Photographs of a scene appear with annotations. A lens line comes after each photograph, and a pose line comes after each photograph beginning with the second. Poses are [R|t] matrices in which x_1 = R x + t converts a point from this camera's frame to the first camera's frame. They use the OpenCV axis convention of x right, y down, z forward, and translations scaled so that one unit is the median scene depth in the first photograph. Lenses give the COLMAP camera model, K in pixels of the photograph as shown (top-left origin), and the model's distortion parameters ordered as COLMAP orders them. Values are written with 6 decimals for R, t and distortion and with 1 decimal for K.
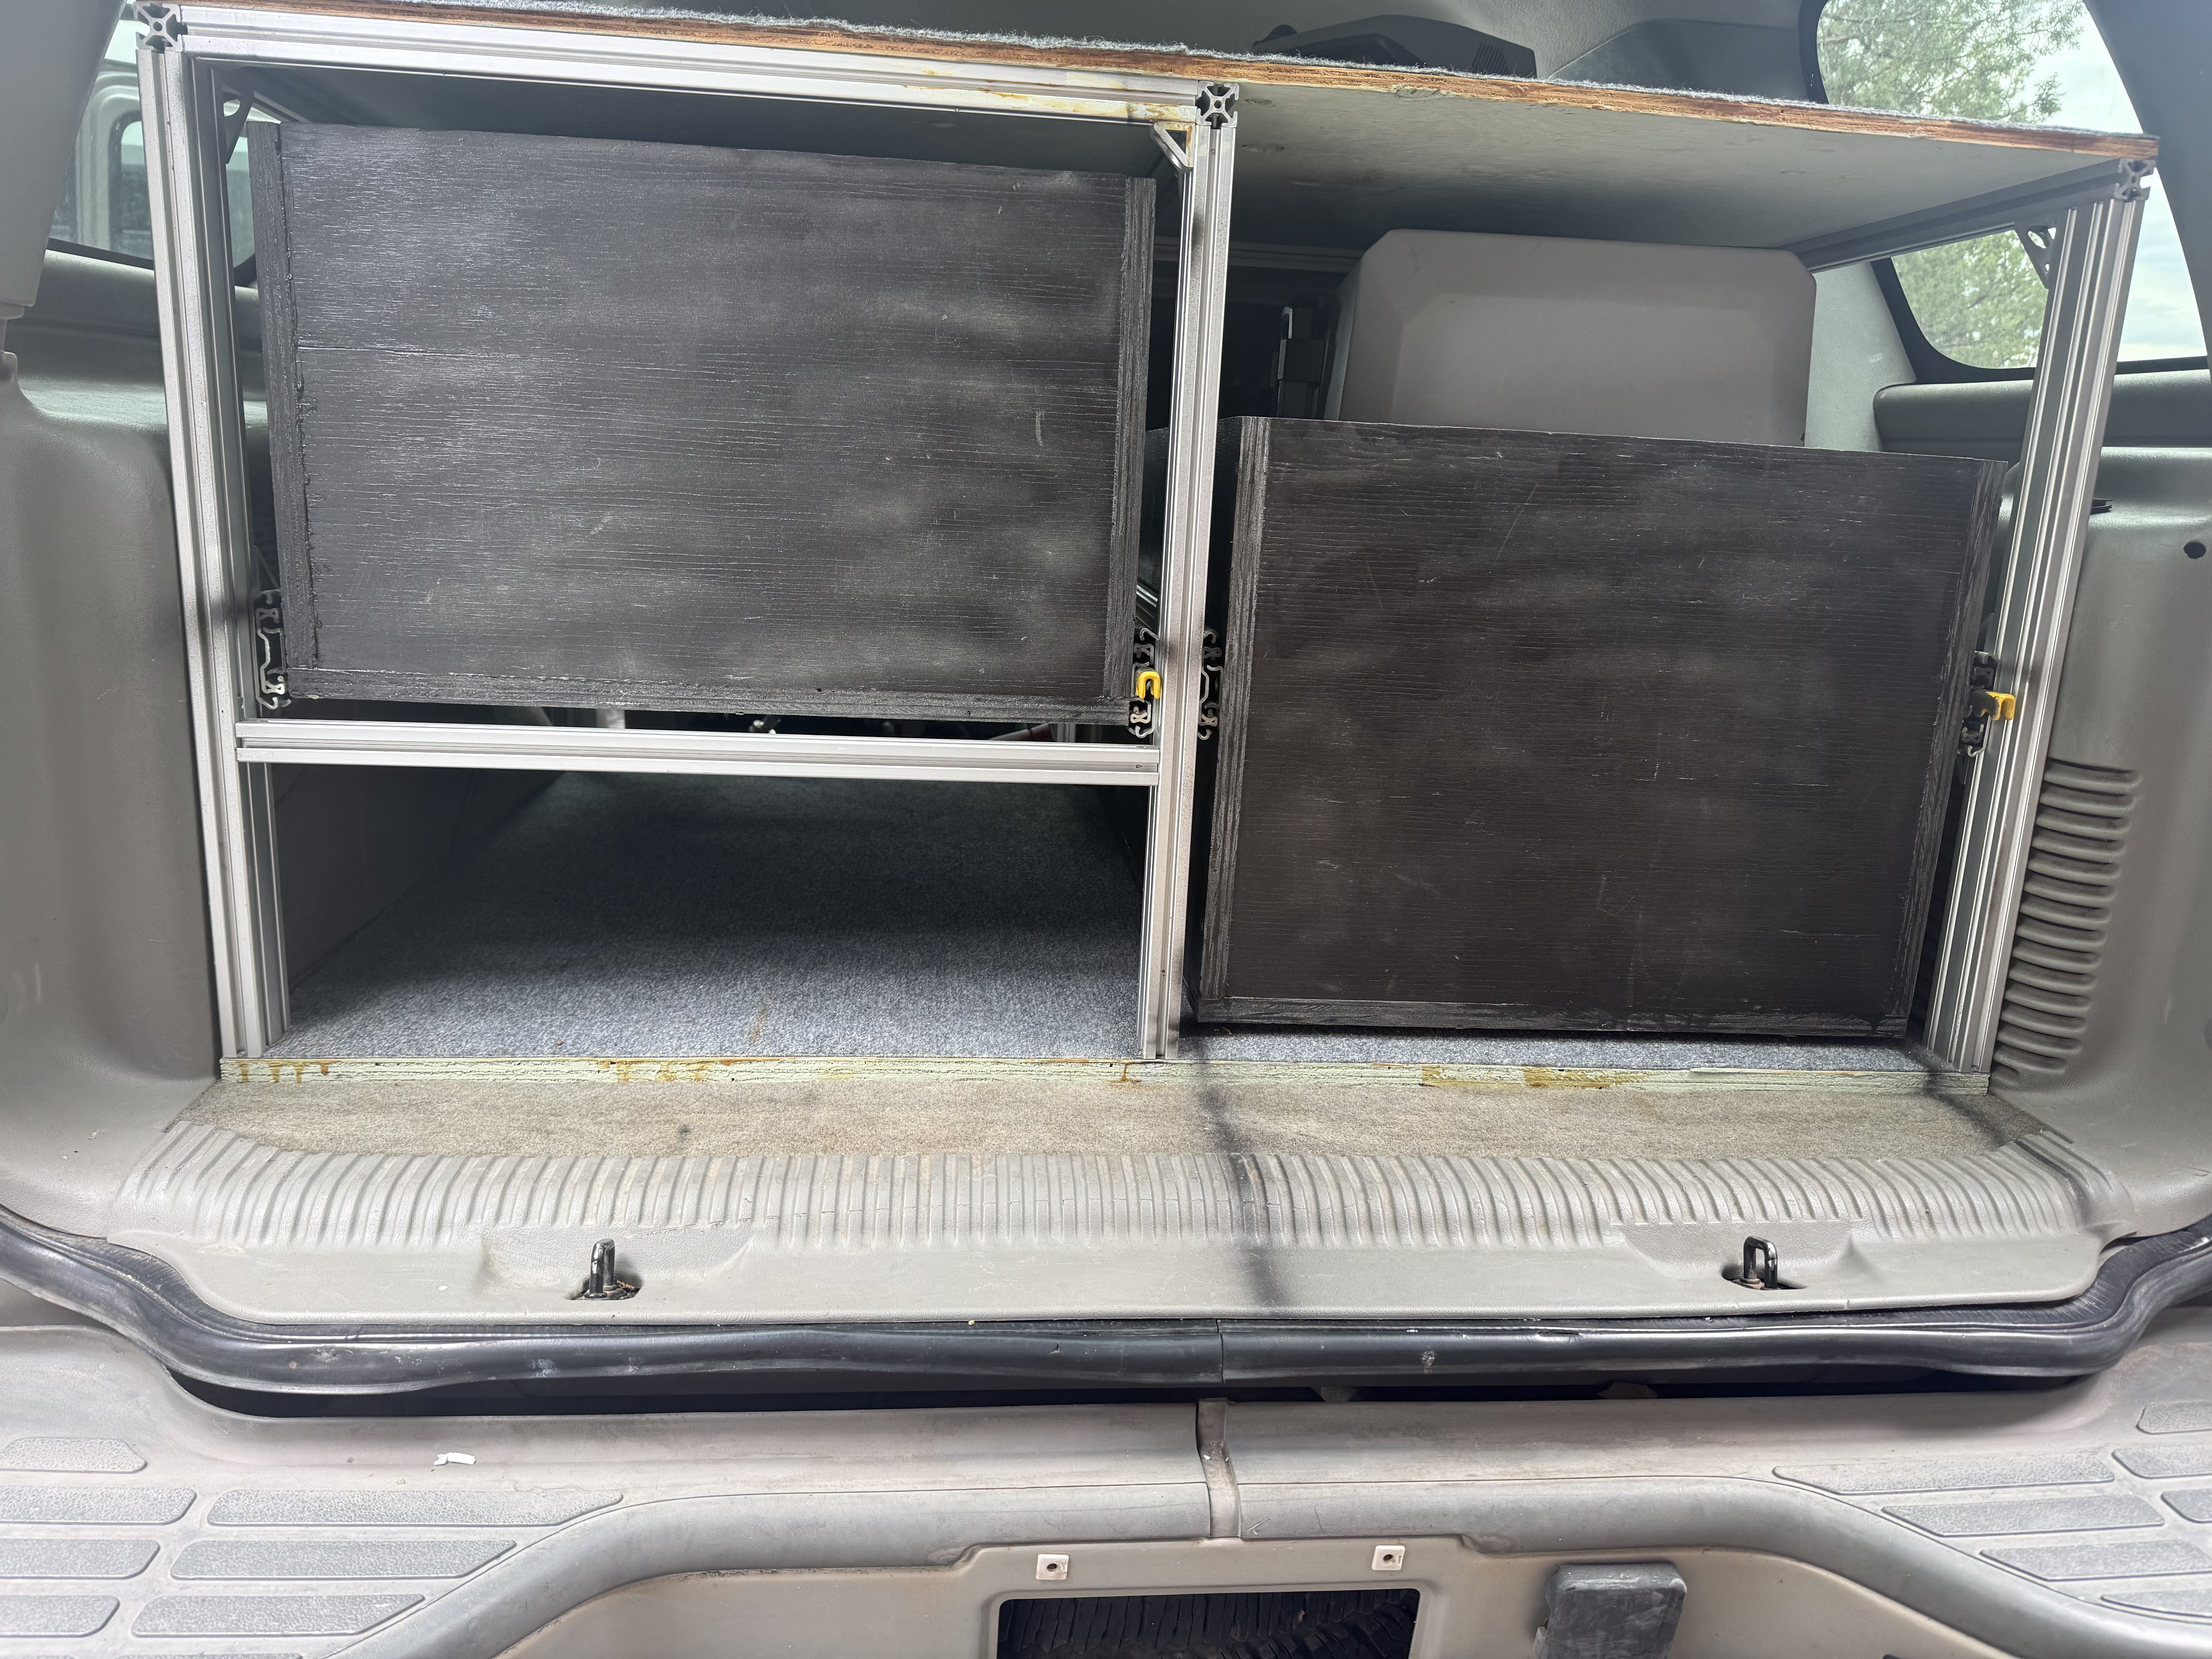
lens RADIAL K [[1556.9, 0, 1106.0], [0, 1556.9, 829.5], [0, 0, 1]] dist [-0.002794, 0.002478]
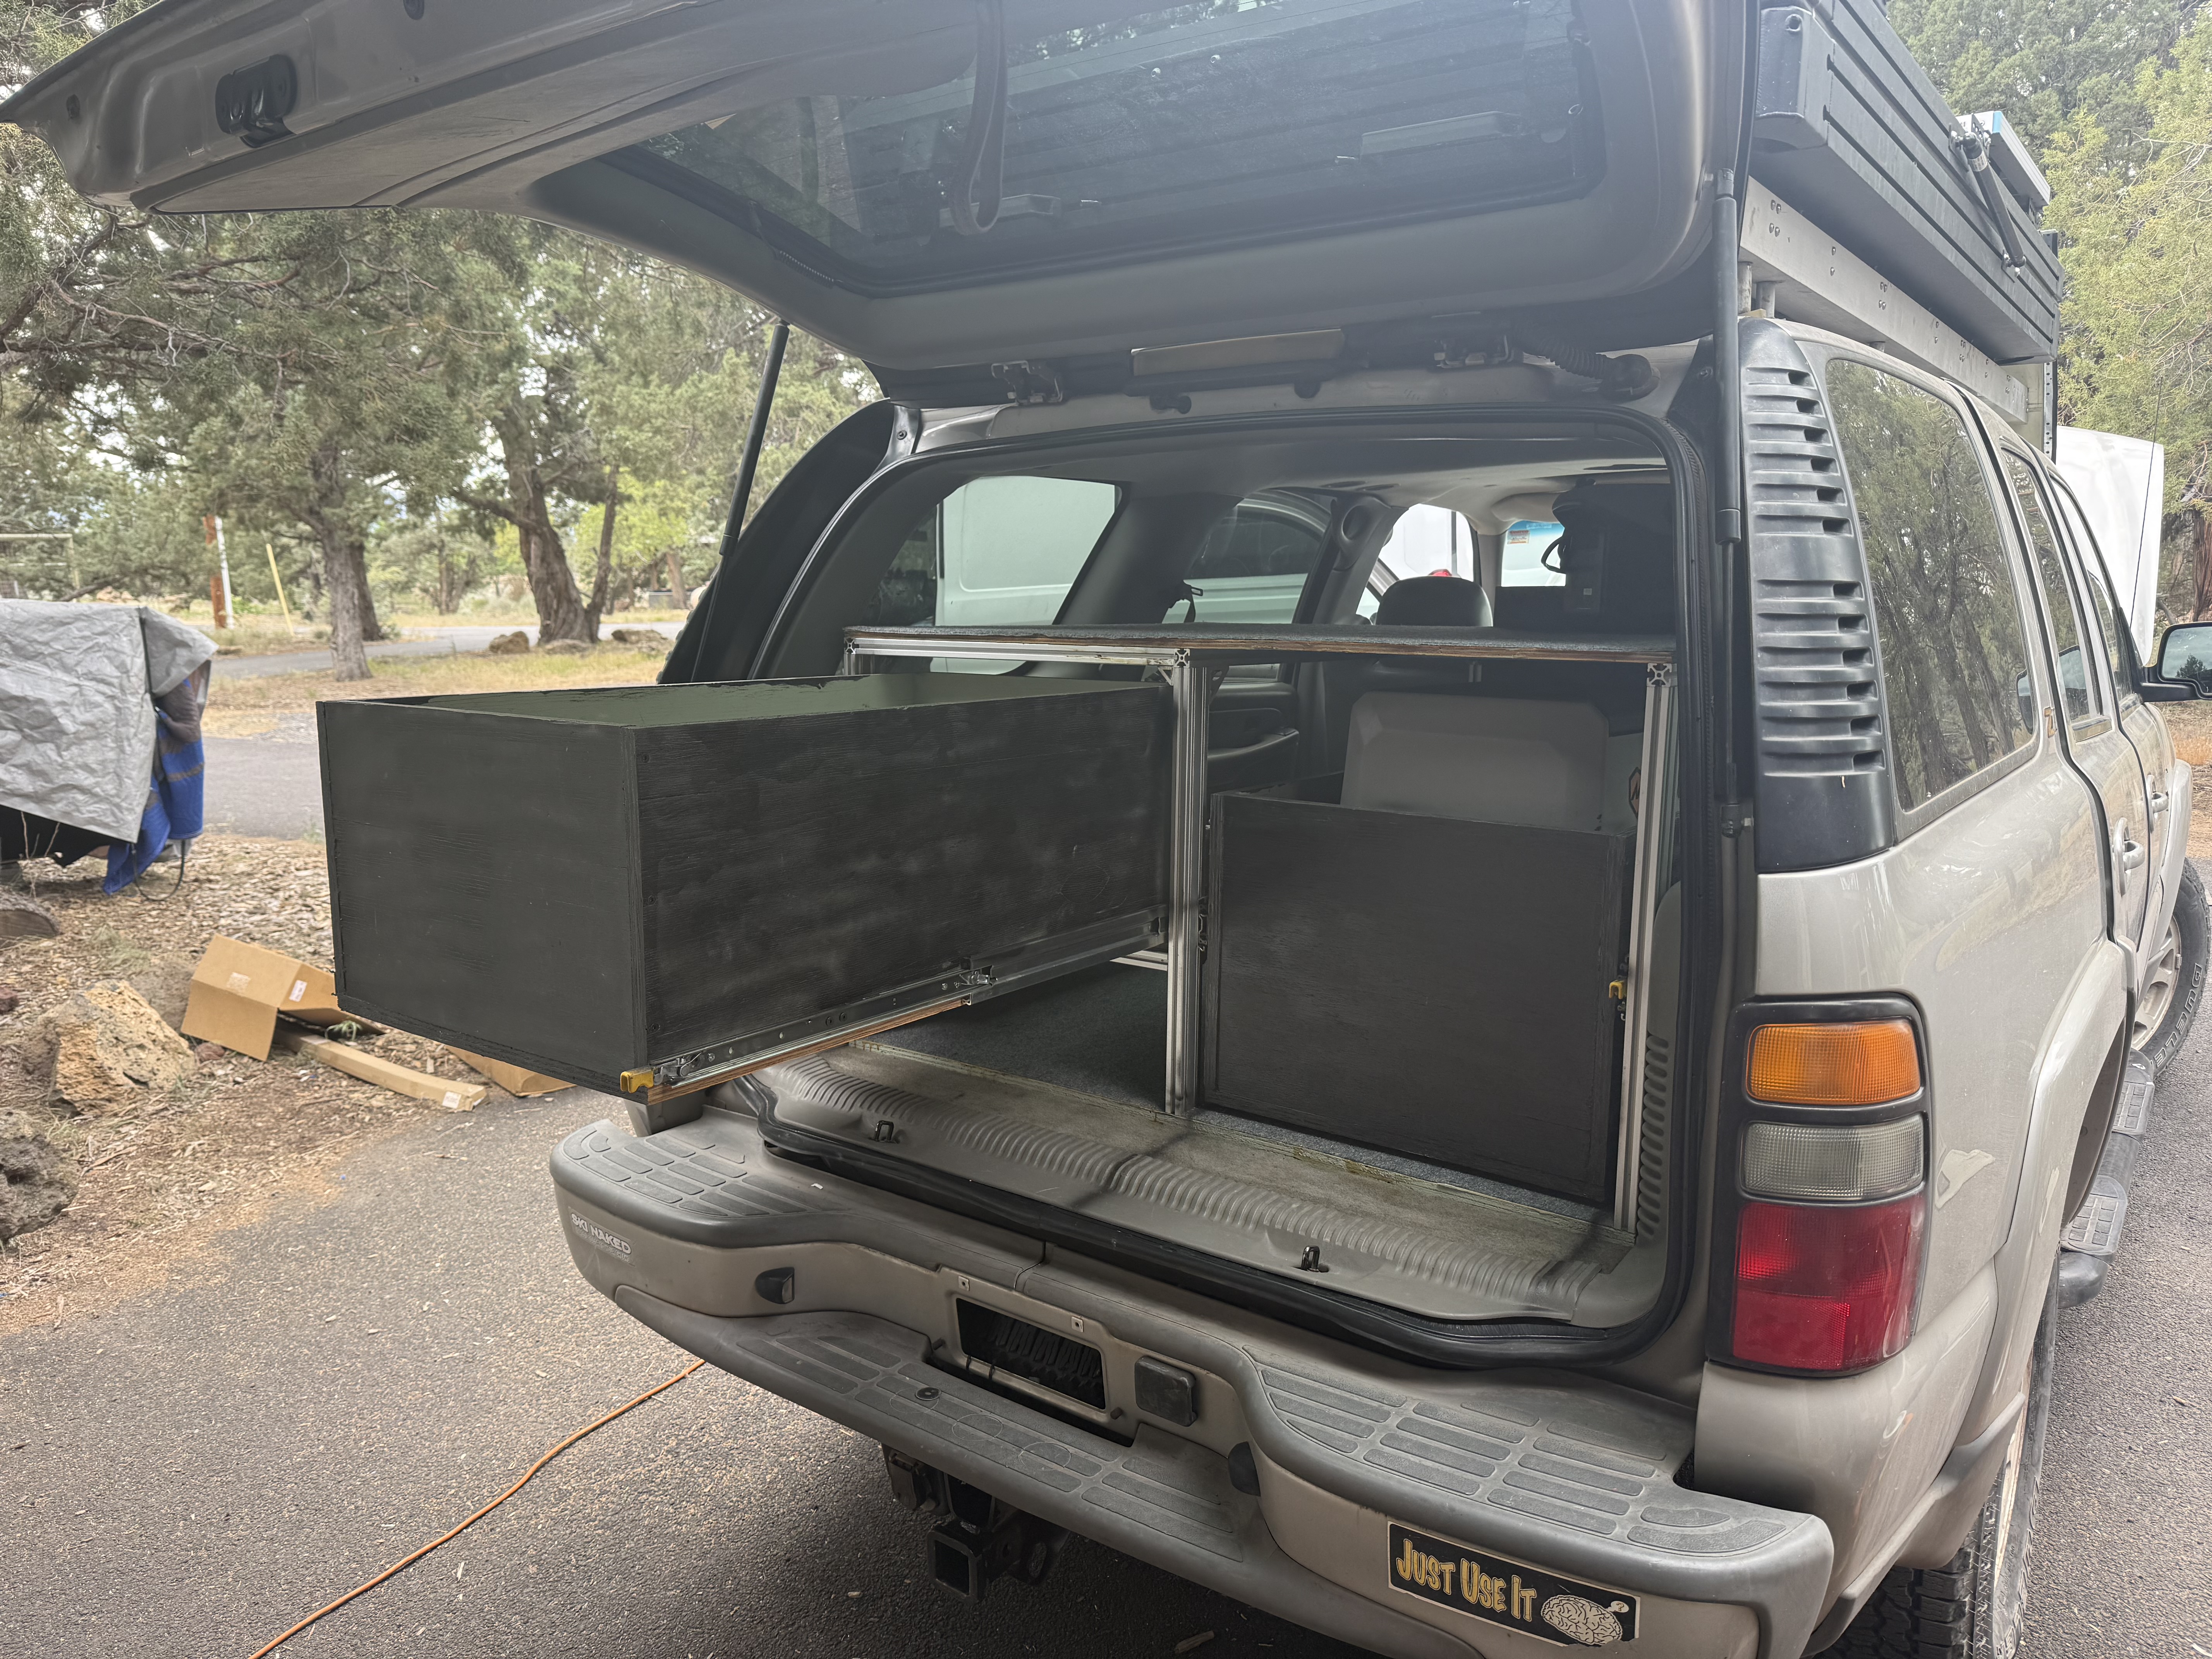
lens RADIAL K [[1556.9, 0, 1106.0], [0, 1556.9, 829.5], [0, 0, 1]] dist [-0.002794, 0.002478]
pose [[0.737362, 0.064705, -0.672392, 1.458384], [-0.120899, 0.991970, -0.037122, -0.141676], [0.664591, 0.108664, 0.739264, -0.626684]]
